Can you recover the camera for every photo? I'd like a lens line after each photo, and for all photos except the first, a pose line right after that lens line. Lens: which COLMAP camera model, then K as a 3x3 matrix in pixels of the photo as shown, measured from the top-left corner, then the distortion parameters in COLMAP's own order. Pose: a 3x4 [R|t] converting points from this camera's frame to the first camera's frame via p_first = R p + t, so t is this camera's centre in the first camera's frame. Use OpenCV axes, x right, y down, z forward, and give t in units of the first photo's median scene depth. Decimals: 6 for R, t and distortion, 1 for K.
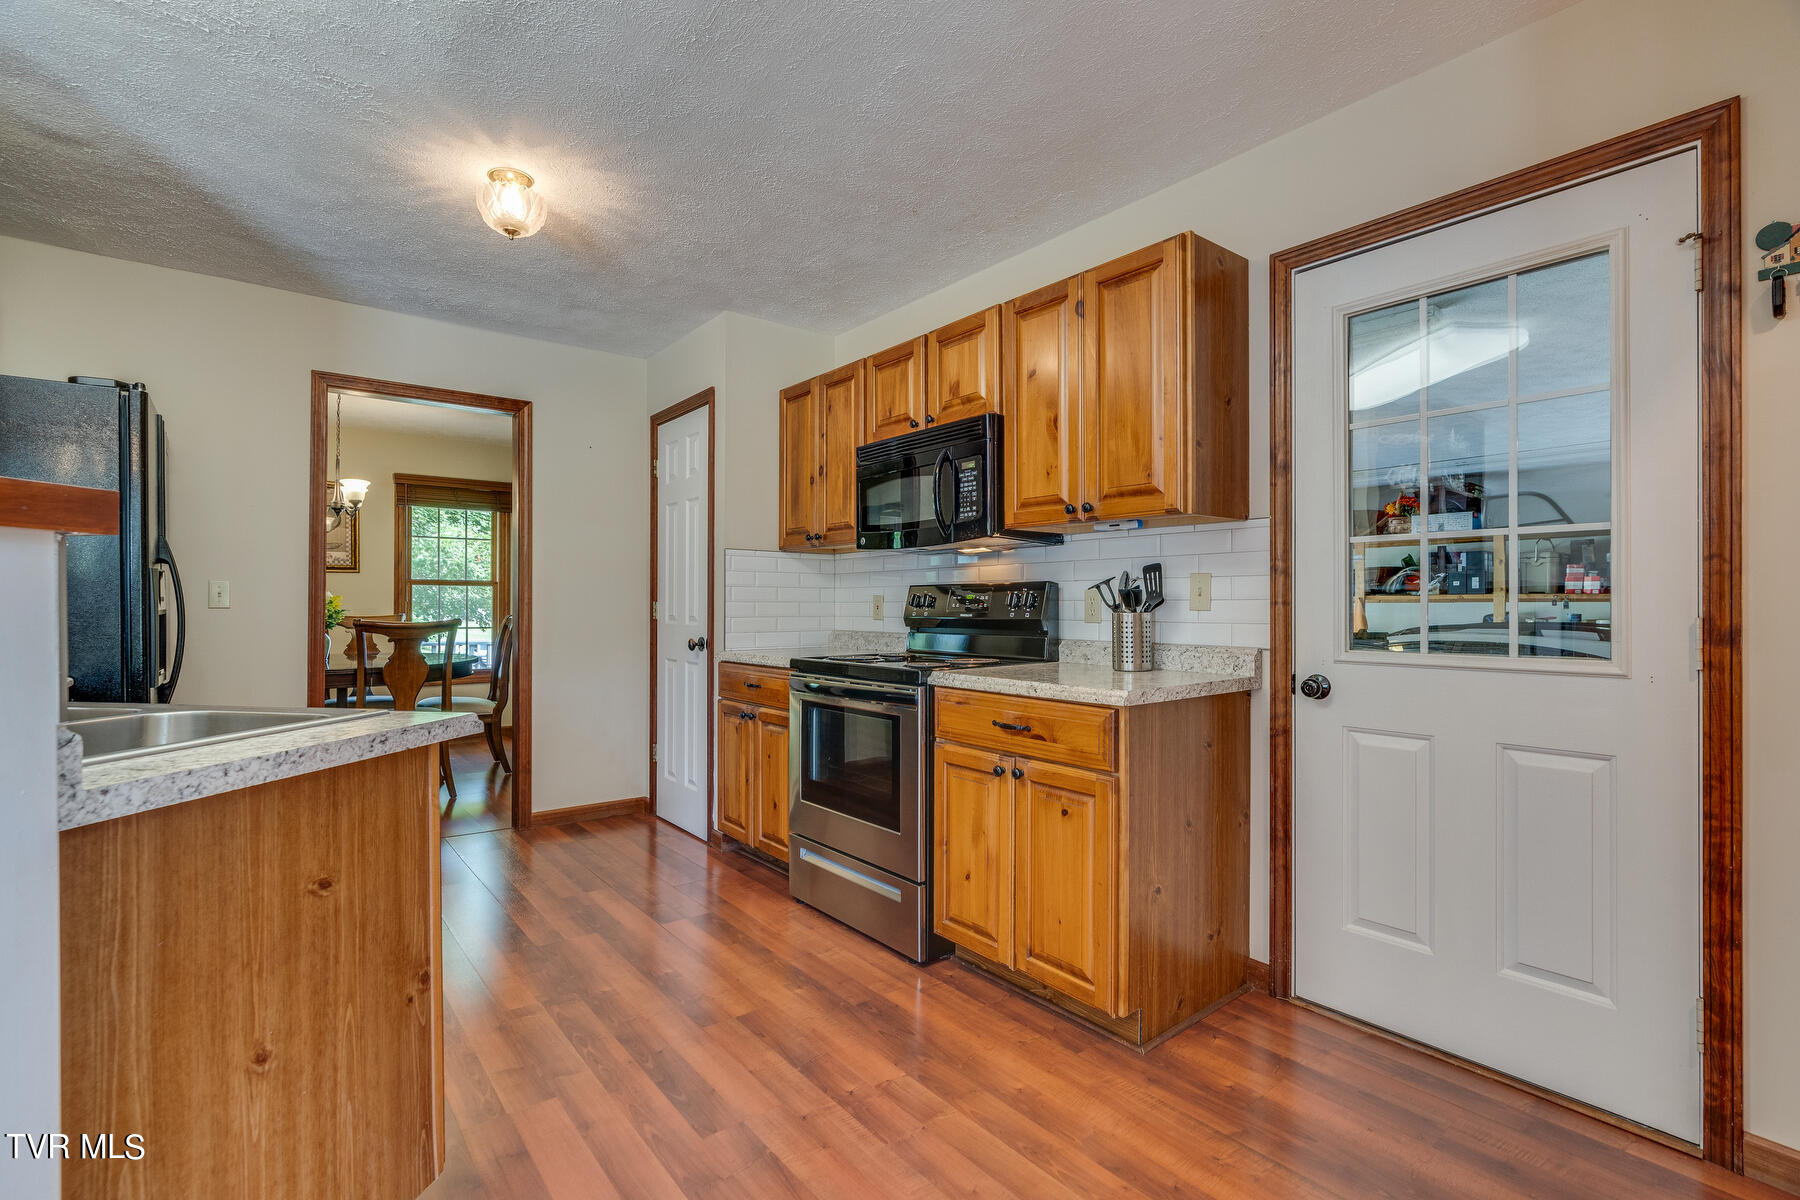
lens RADIAL K [[810.9, 0, 896.0], [0, 810.9, 601.5], [0, 0, 1]] dist [-0.010669, 0.000139]
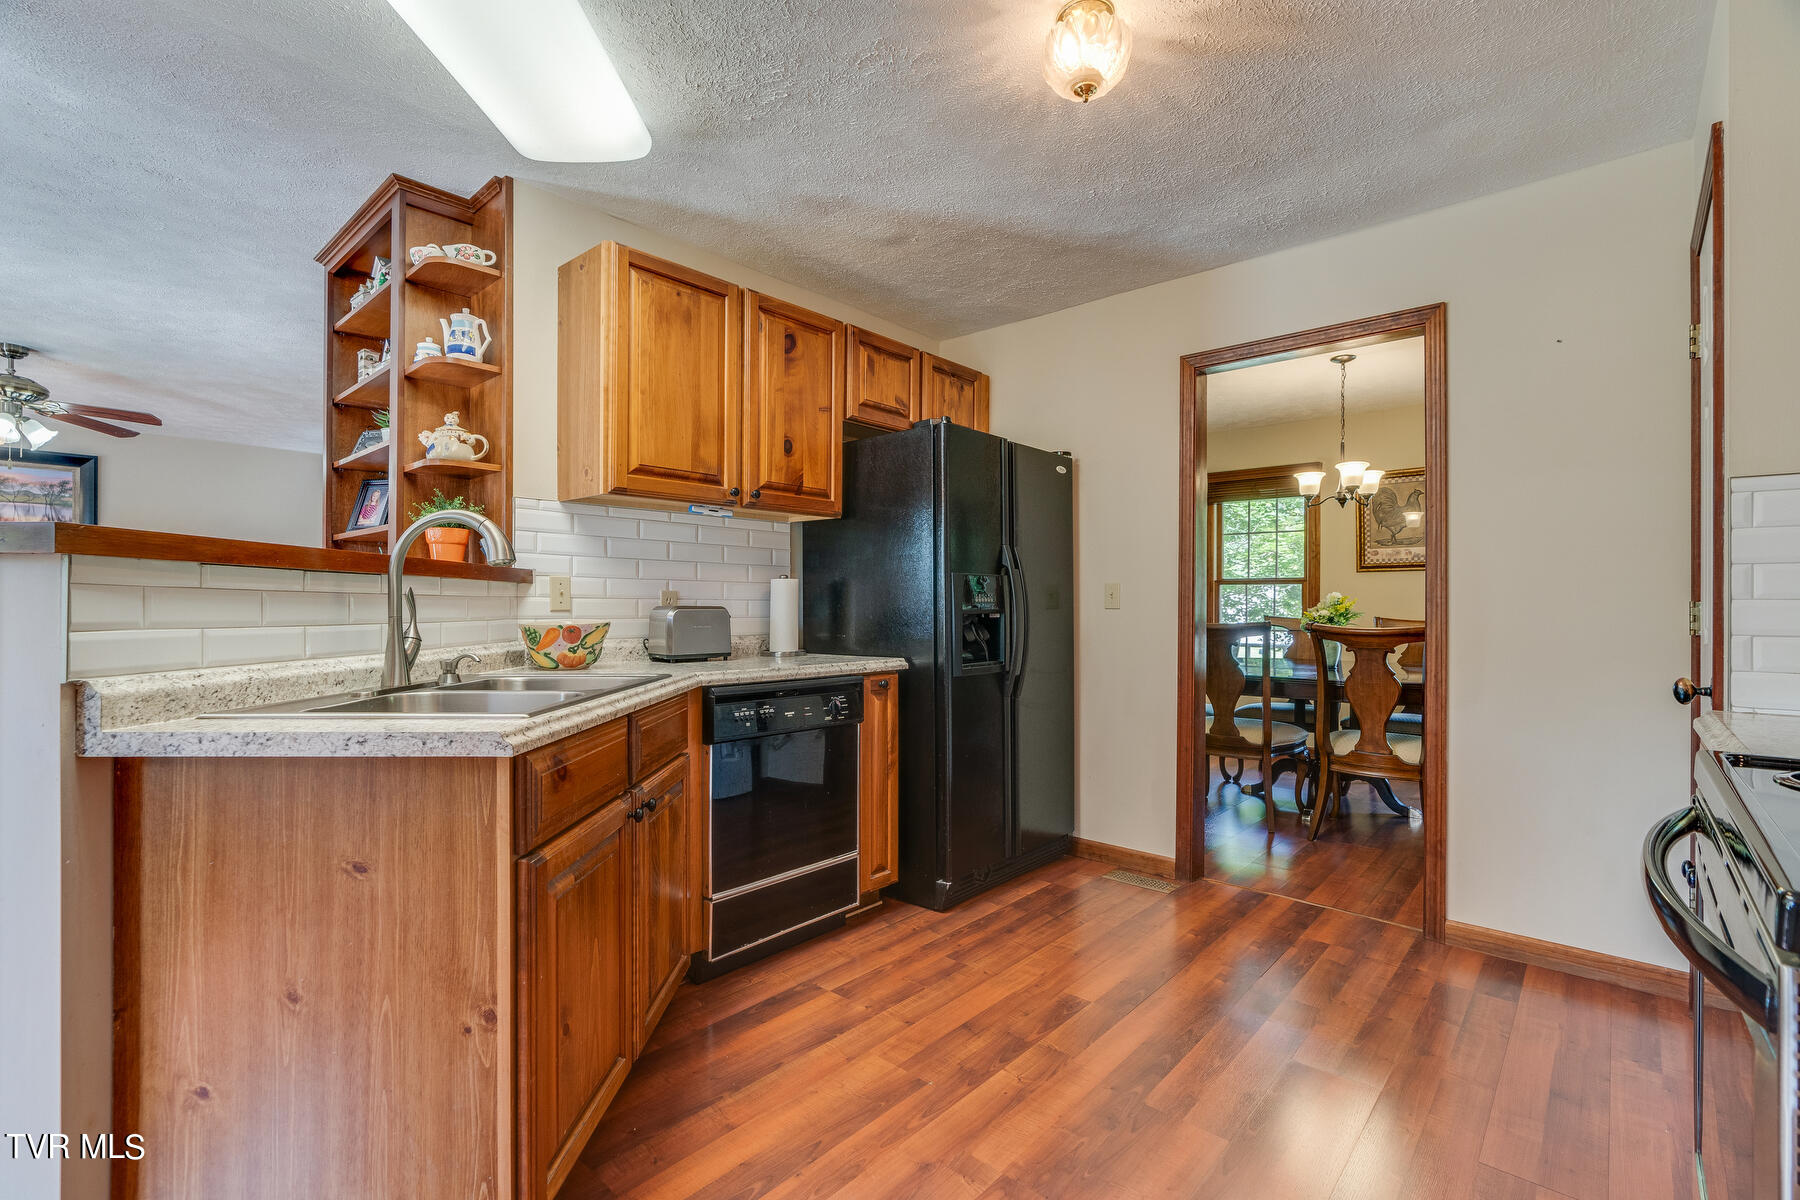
lens RADIAL K [[810.9, 0, 900.4], [0, 810.9, 598.5], [0, 0, 1]] dist [-0.010669, 0.000139]
pose [[0.170526, -0.006089, -0.985334, 0.451740], [0.001990, 0.999981, -0.005835, 0.005974], [0.985351, -0.000966, 0.170535, 1.517281]]
